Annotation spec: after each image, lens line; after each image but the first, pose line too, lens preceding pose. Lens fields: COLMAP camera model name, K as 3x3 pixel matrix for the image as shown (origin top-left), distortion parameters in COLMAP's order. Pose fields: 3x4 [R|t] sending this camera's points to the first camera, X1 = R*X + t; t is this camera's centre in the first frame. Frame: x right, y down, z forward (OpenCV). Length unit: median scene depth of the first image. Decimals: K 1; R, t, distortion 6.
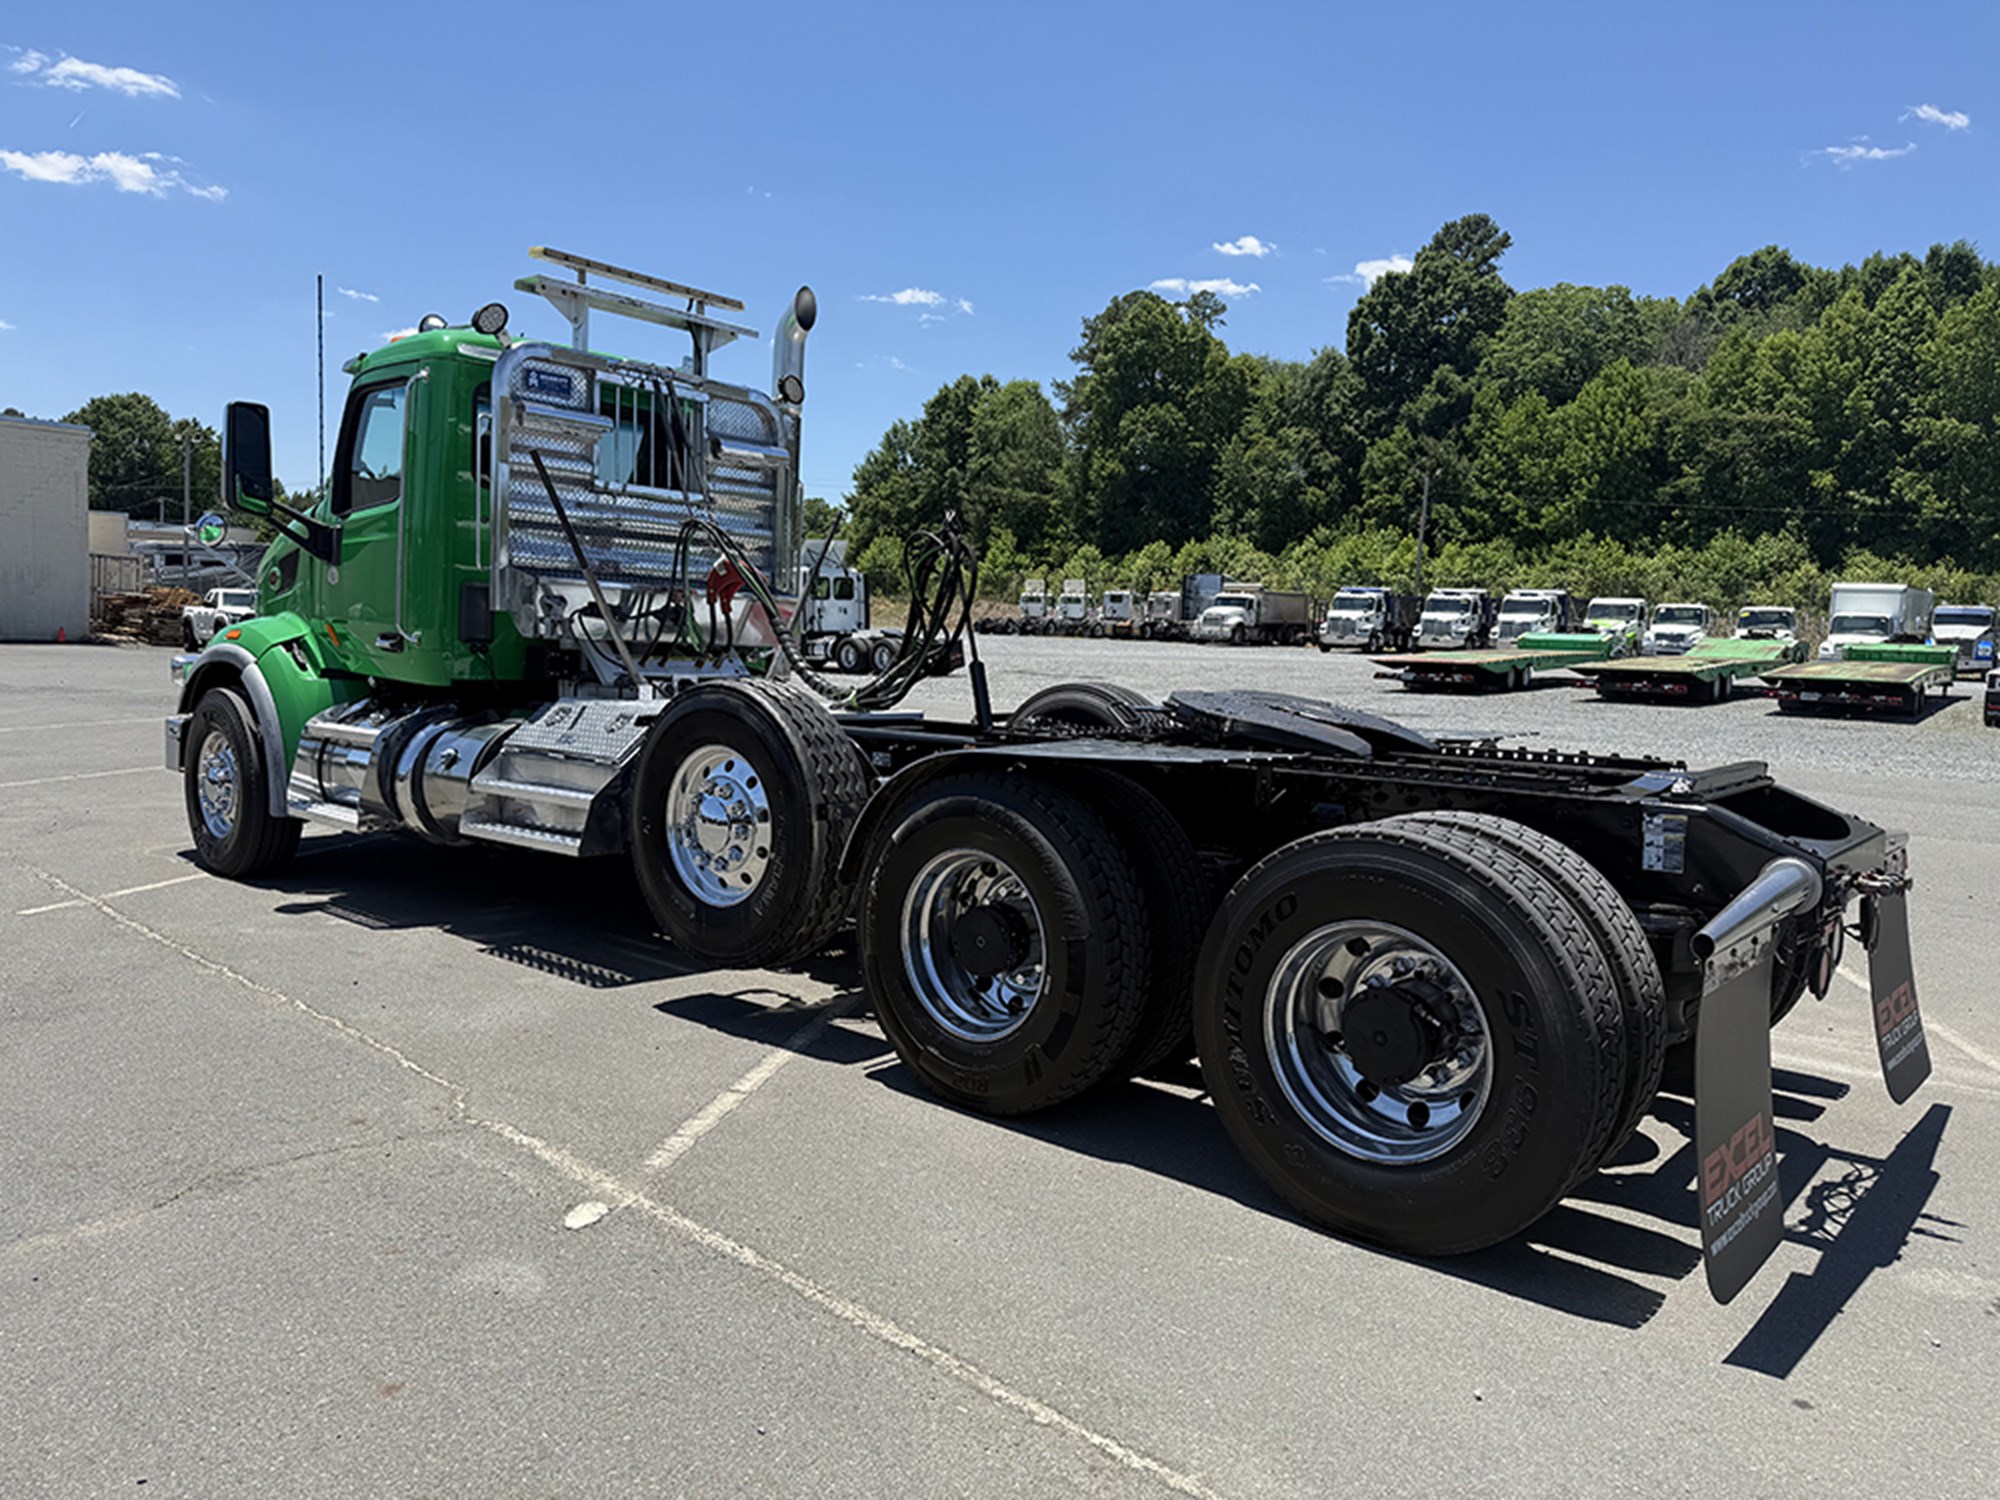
lens RADIAL K [[1423.9, 0, 1003.0], [0, 1423.9, 749.1], [0, 0, 1]] dist [0.021609, -0.009171]
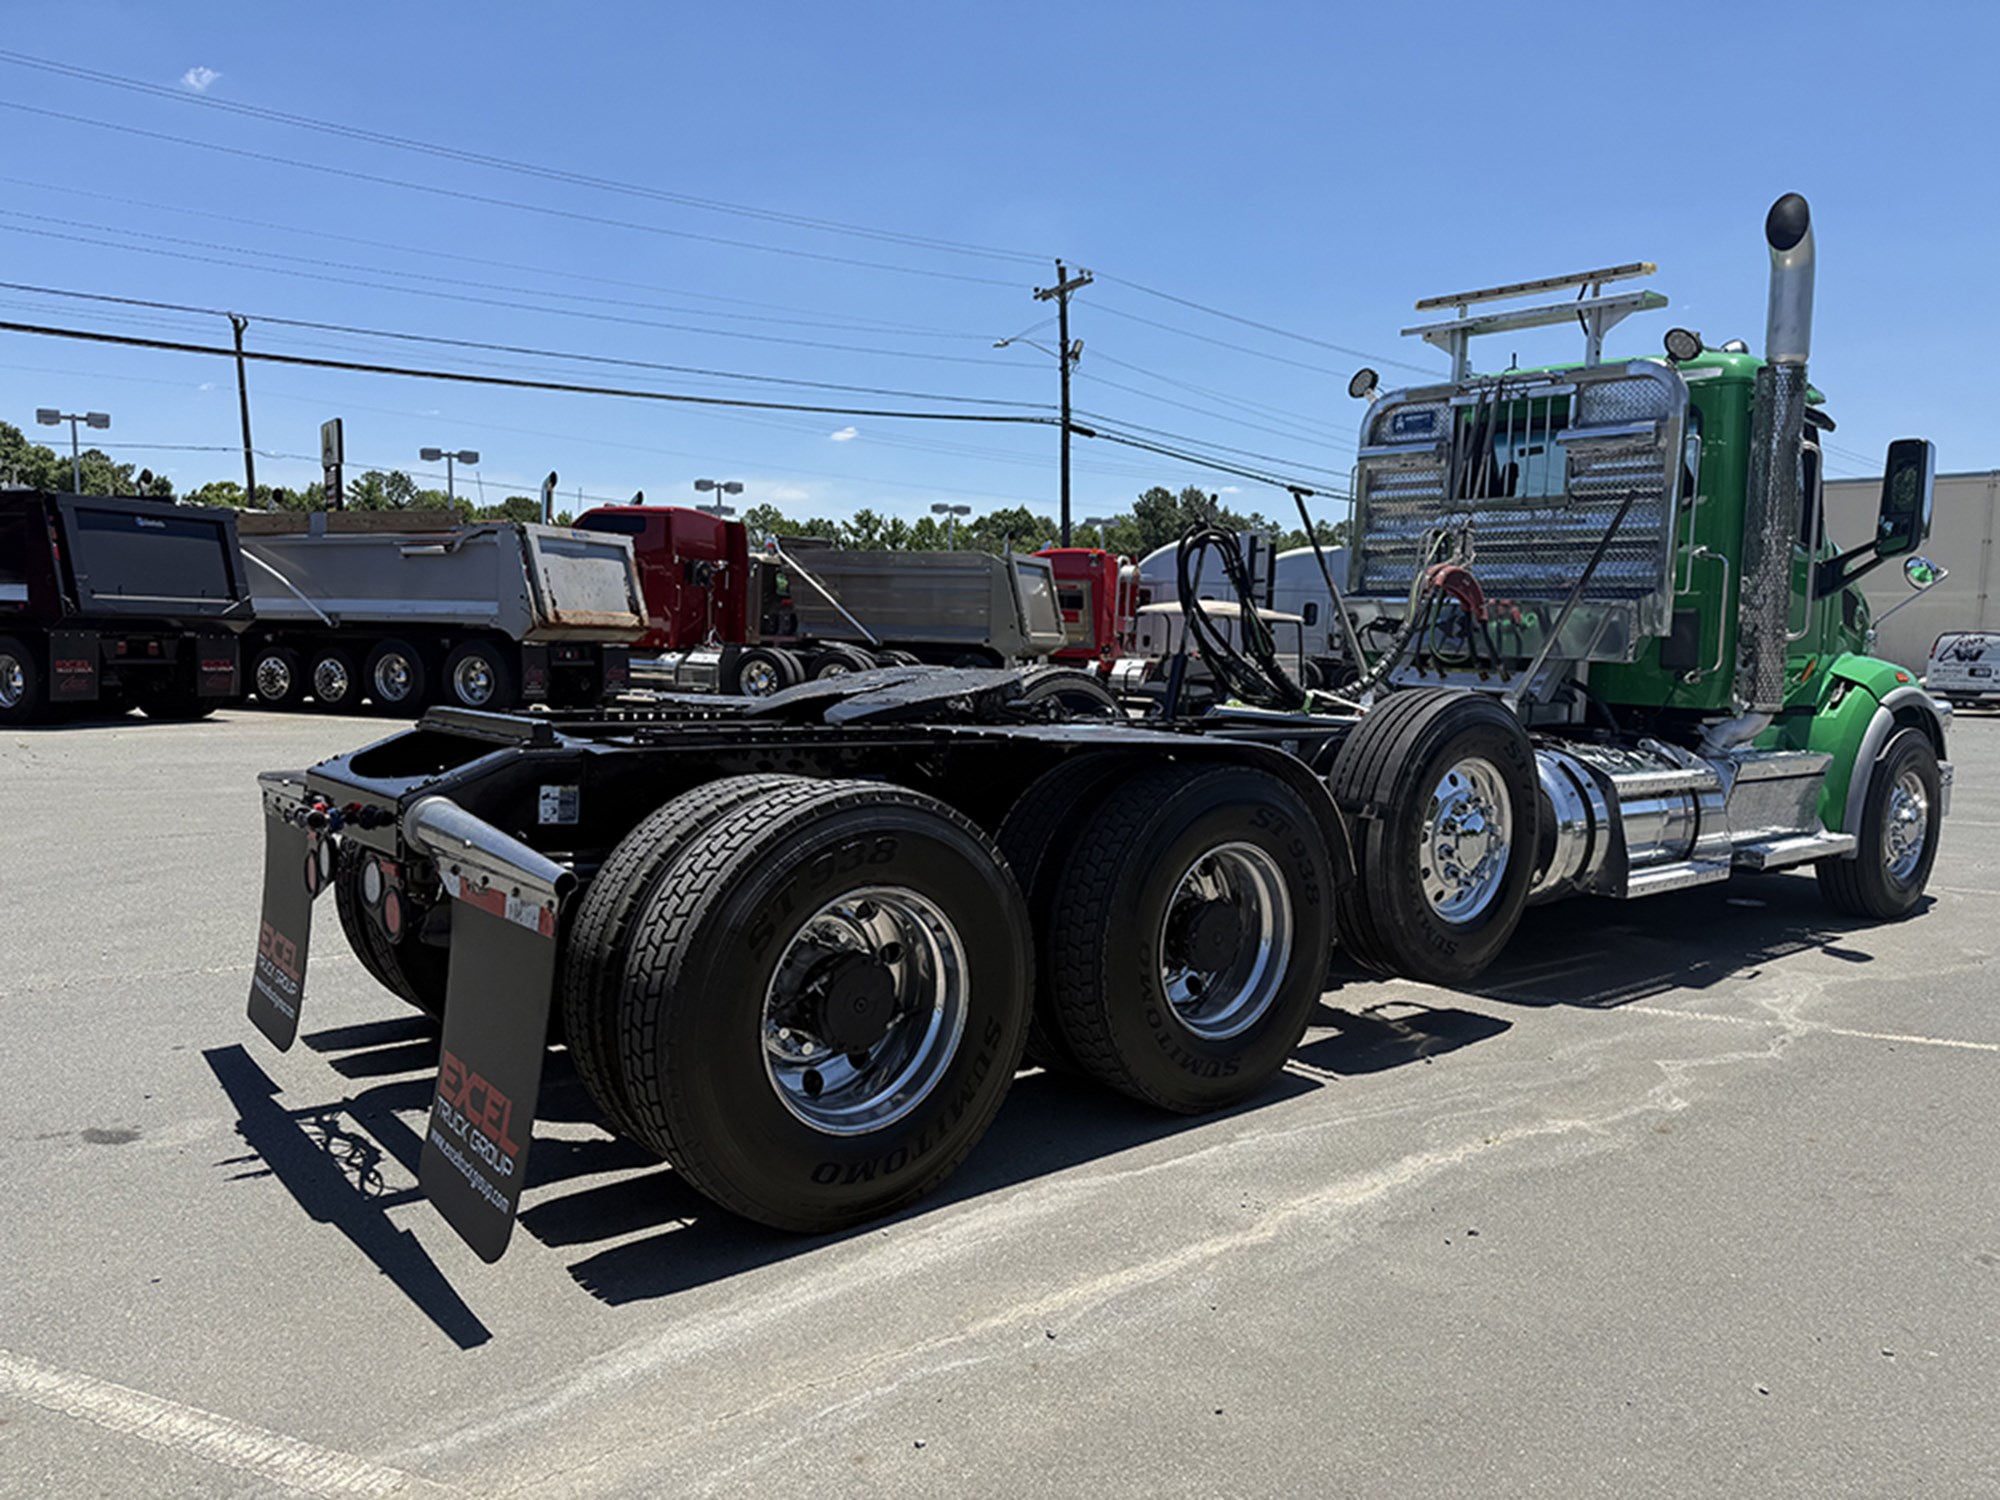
lens RADIAL K [[1423.9, 0, 999.0], [0, 1423.9, 734.9], [0, 0, 1]] dist [0.021609, -0.009171]
pose [[-0.177886, 0.027782, -0.983659, 1.352710], [-0.112507, 0.992473, 0.048376, -0.053113], [0.977599, 0.119274, -0.173421, 1.468397]]
